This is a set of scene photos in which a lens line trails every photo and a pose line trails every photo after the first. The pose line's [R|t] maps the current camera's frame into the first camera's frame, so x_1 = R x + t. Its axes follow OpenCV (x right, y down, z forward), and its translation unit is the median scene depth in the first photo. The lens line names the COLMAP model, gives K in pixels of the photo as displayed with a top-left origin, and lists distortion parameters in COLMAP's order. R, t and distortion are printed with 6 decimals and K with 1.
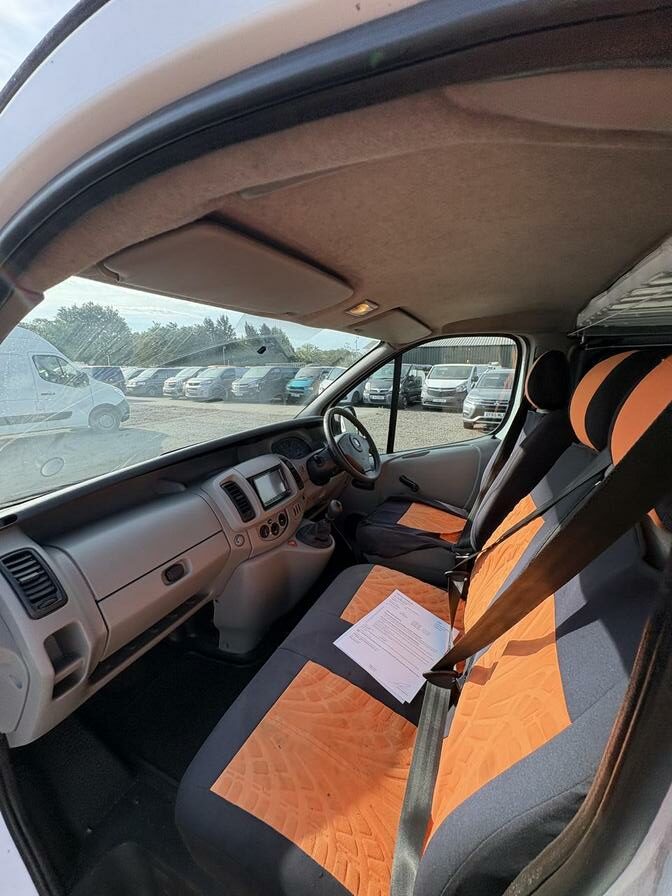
lens RADIAL K [[353.0, 0, 336.0], [0, 353.0, 448.0], [0, 0, 1]] dist [-0.001323, -0.000088]
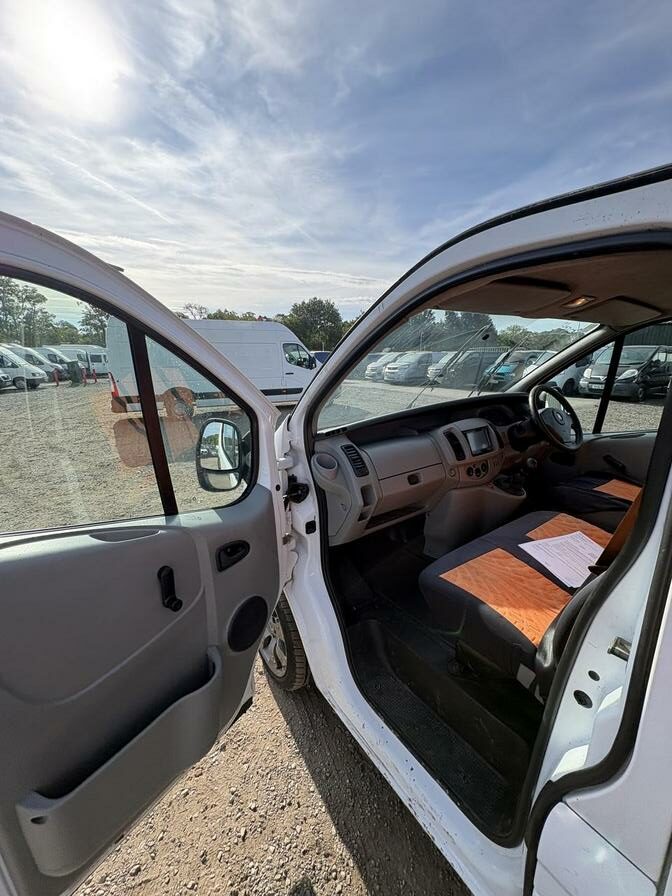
lens RADIAL K [[353.0, 0, 336.0], [0, 353.0, 448.0], [0, 0, 1]] dist [-0.001323, -0.000088]
pose [[0.865831, 0.122998, -0.484983, -0.001251], [-0.103480, 0.992376, 0.066939, 0.099645], [0.489519, -0.007771, 0.871958, -0.406972]]
